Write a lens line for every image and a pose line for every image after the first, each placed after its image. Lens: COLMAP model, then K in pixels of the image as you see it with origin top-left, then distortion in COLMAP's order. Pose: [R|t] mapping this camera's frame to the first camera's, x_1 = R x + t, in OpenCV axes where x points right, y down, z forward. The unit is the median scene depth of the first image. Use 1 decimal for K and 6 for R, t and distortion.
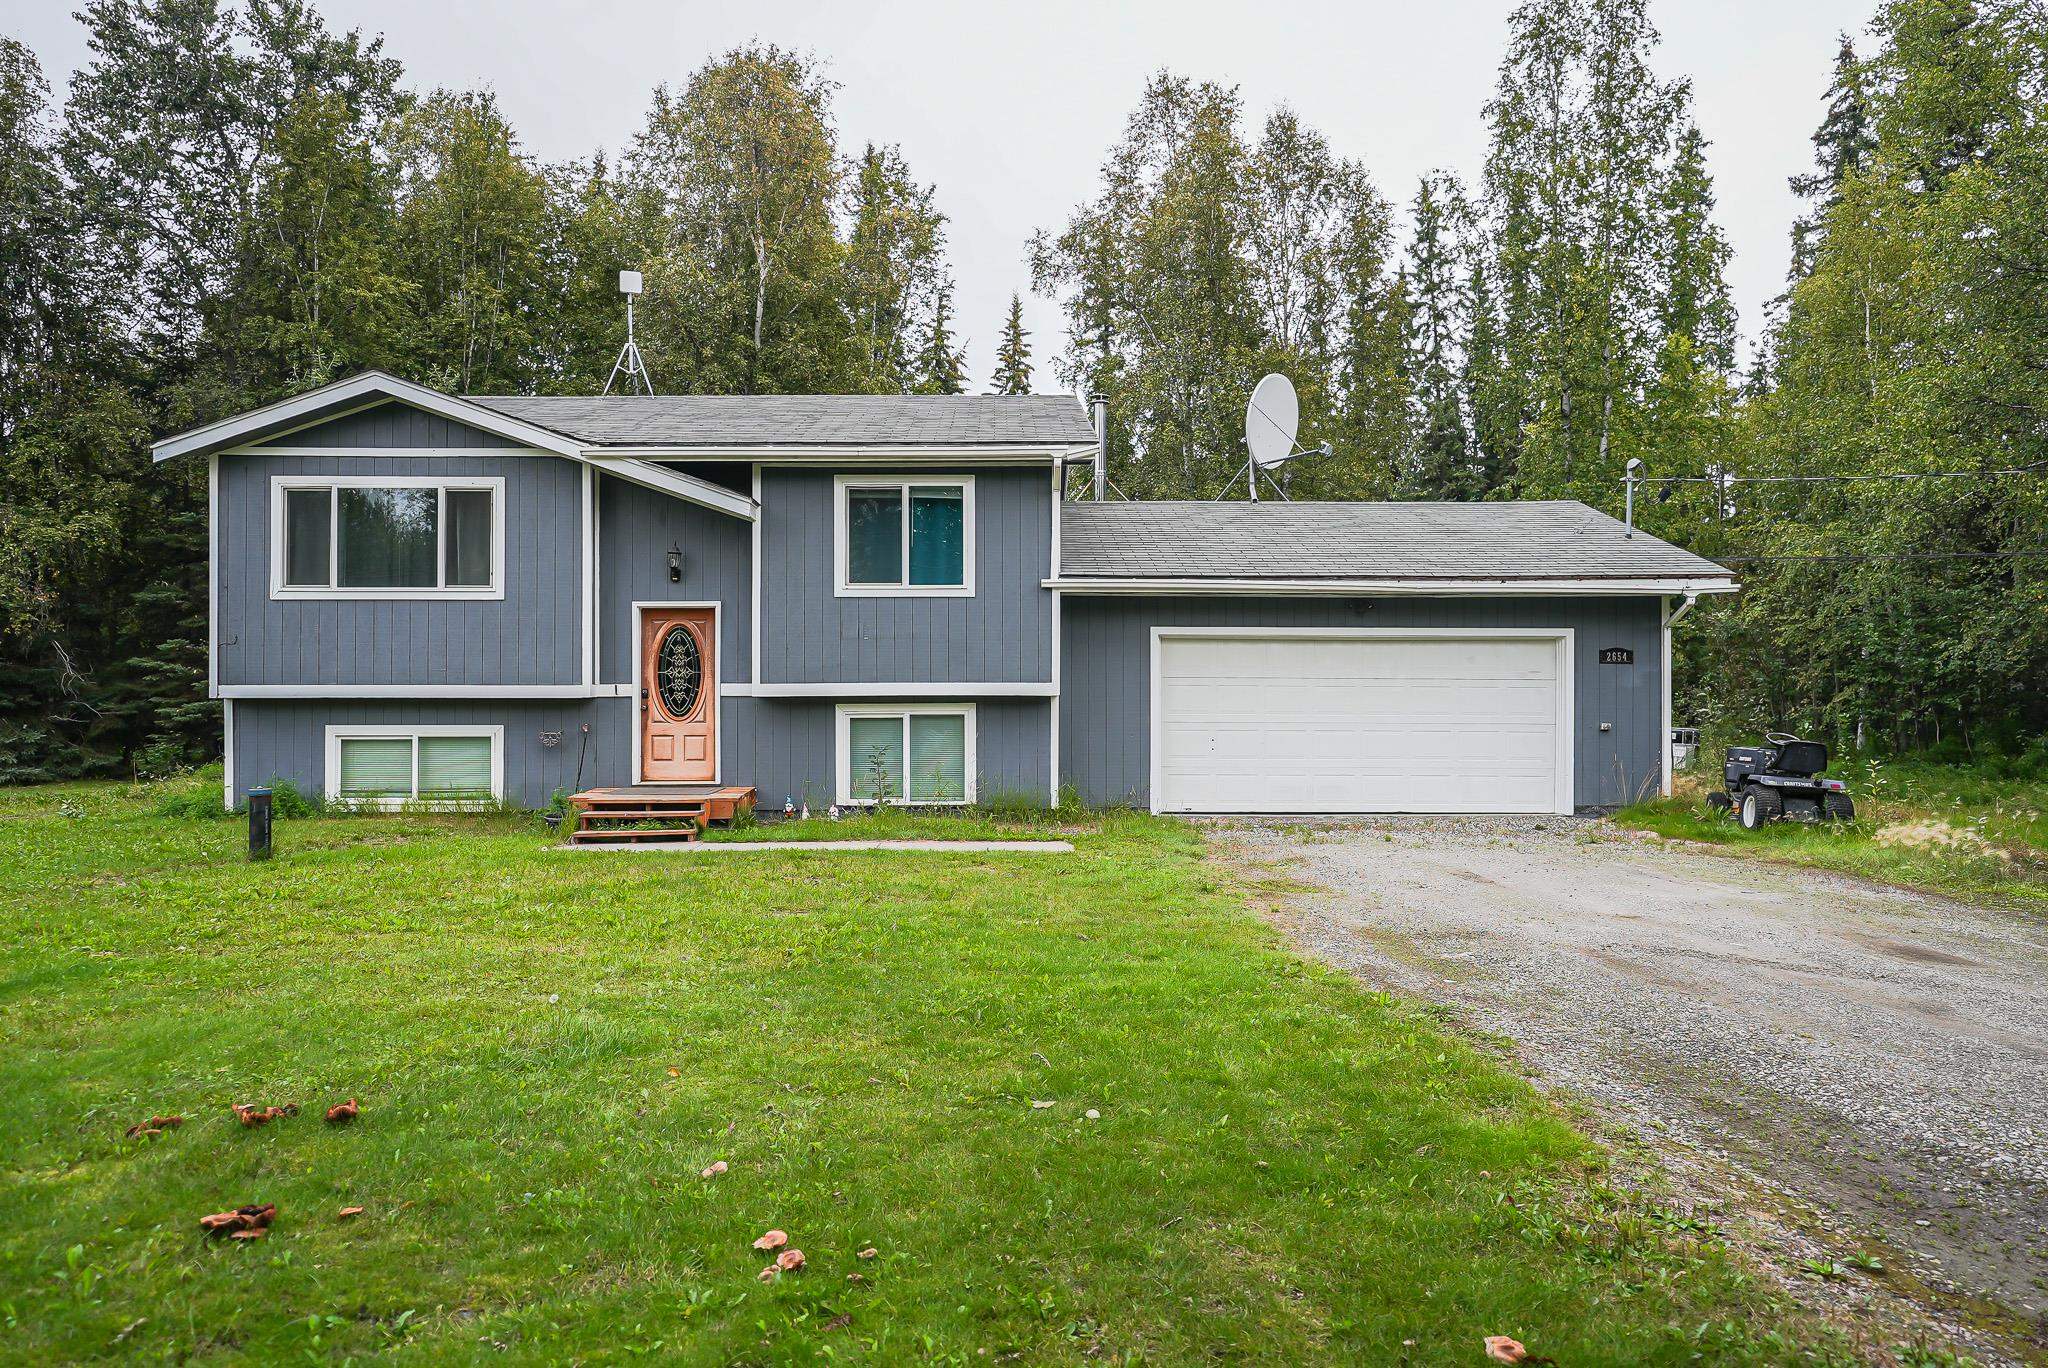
lens RADIAL K [[1402.6, 0, 1028.5], [0, 1402.6, 691.4], [0, 0, 1]] dist [0.003650, 0.015535]
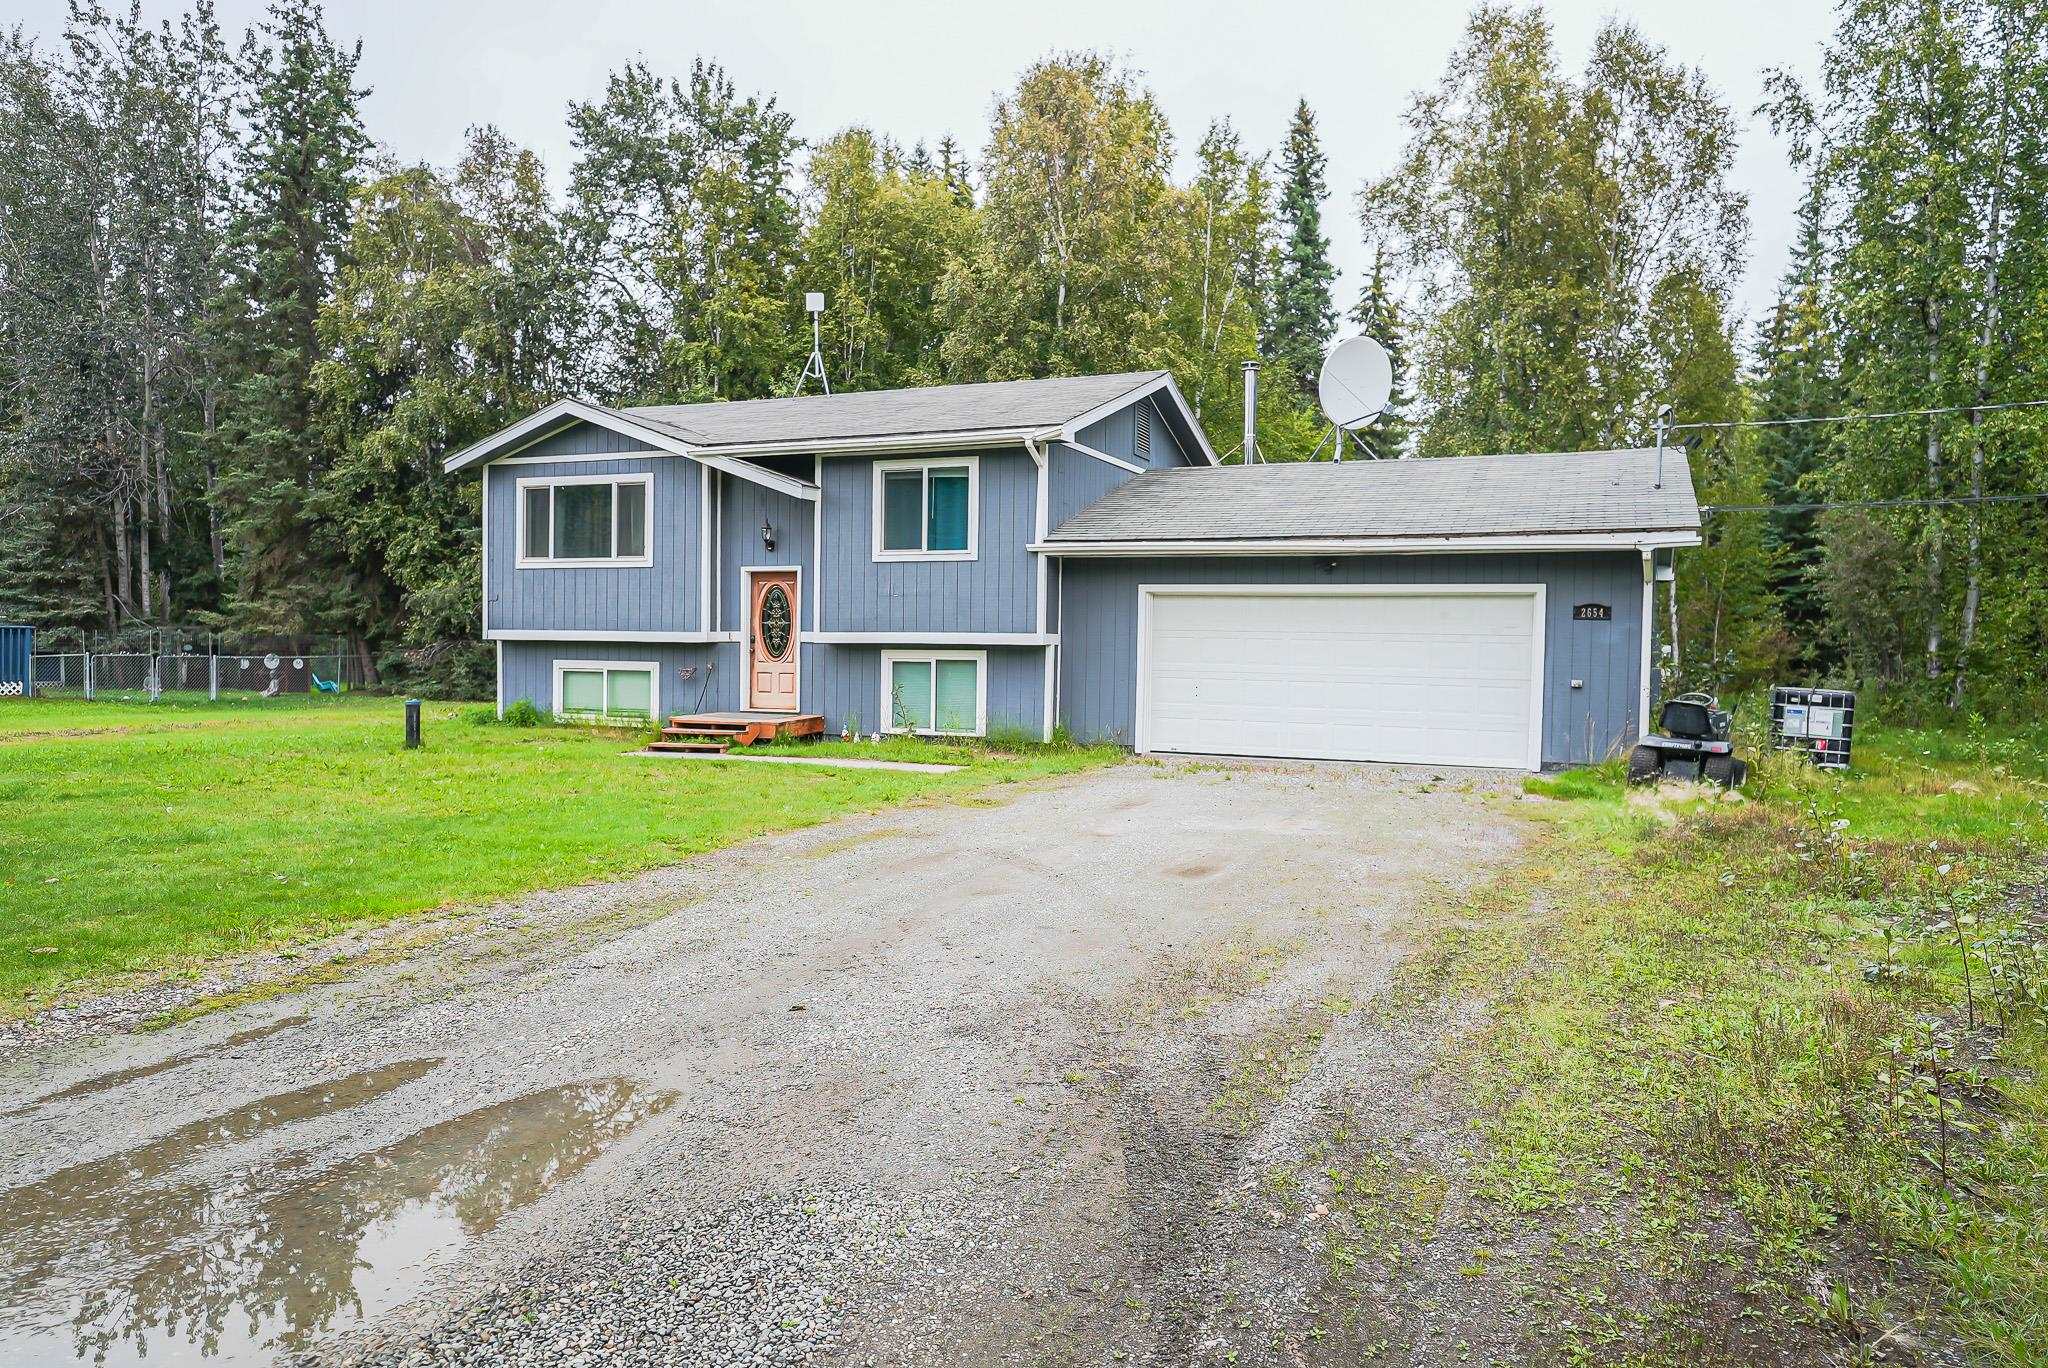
lens RADIAL K [[1402.6, 0, 1022.8], [0, 1402.6, 690.5], [0, 0, 1]] dist [0.003650, 0.015535]
pose [[0.912527, 0.025843, -0.408199, 0.474396], [-0.011588, 0.999235, 0.037356, -0.002548], [0.408852, -0.029358, 0.912128, -0.060780]]
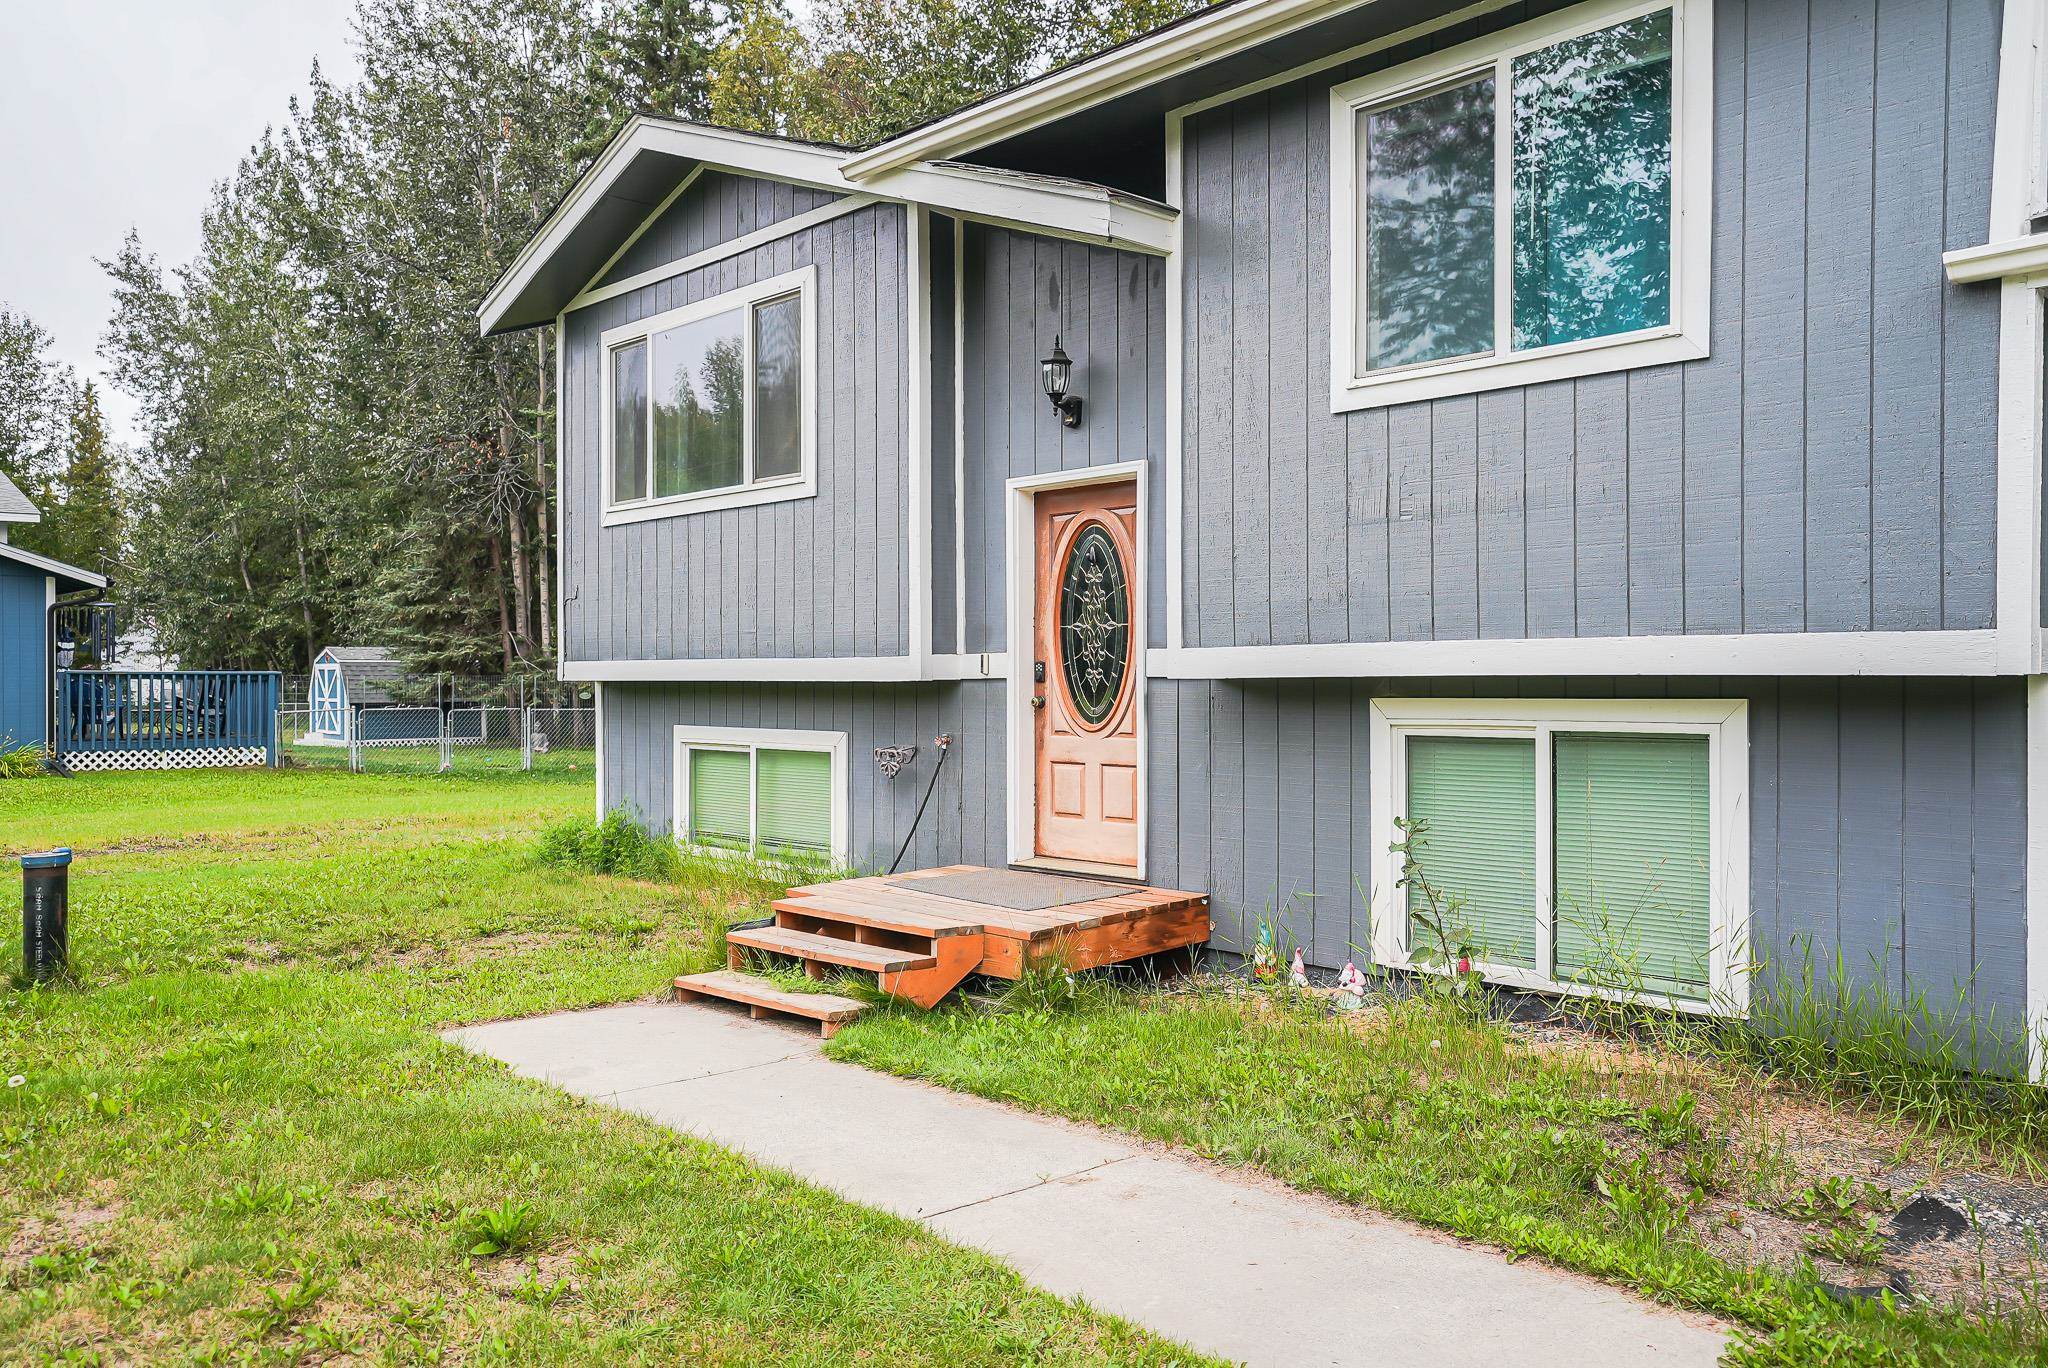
lens RADIAL K [[1571.2, 0, 1018.7], [0, 1571.2, 689.6], [0, 0, 1]] dist [0.029112, 0.009698]
pose [[0.673180, 0.004989, -0.739462, 0.116613], [0.006049, 0.999907, 0.012252, 0.000972], [0.739454, -0.012721, 0.673087, 0.642815]]
